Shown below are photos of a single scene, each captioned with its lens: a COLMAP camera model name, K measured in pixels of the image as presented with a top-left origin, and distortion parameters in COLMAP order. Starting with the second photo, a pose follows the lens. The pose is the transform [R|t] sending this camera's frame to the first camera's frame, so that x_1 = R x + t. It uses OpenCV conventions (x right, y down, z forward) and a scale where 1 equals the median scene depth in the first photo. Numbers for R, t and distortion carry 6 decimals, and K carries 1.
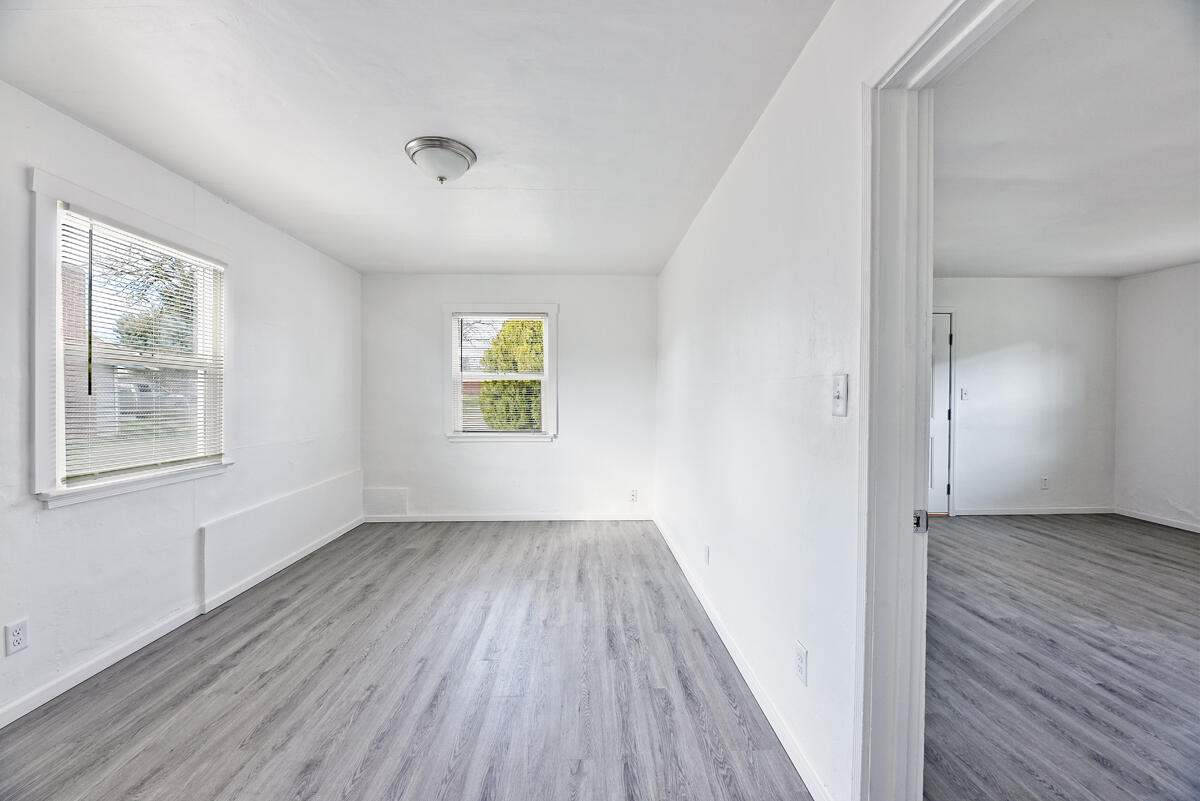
lens RADIAL K [[488.7, 0, 600.8], [0, 488.7, 404.9], [0, 0, 1]] dist [-0.003336, -0.001228]
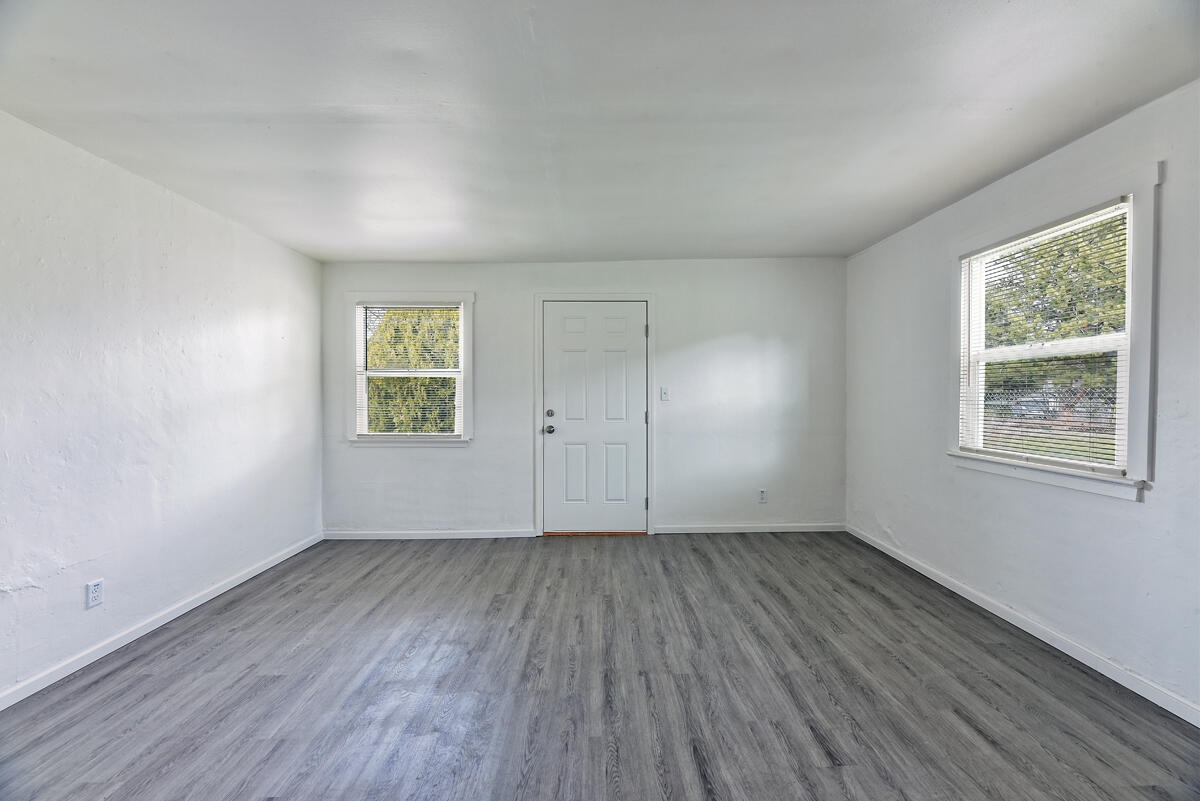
lens RADIAL K [[488.7, 0, 603.1], [0, 488.7, 395.4], [0, 0, 1]] dist [-0.003336, -0.001228]
pose [[0.999495, -0.007642, -0.030849, 1.125459], [0.006812, 0.999614, -0.026916, 0.006270], [0.031043, 0.026692, 0.999162, 0.211757]]
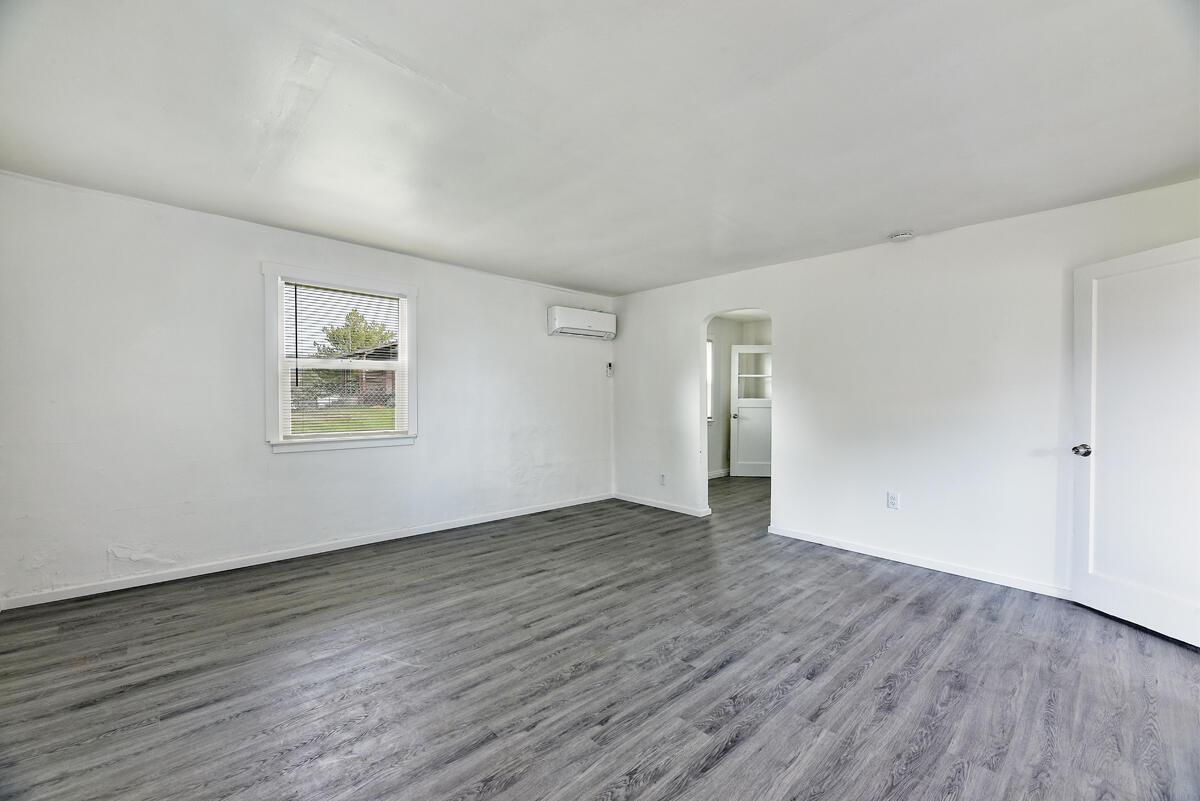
lens RADIAL K [[488.7, 0, 601.7], [0, 488.7, 402.9], [0, 0, 1]] dist [-0.003336, -0.001228]
pose [[-0.650607, -0.018670, 0.759185, 0.404736], [0.013443, 0.999258, 0.036094, -0.024555], [-0.759296, 0.033689, -0.649873, 1.429787]]
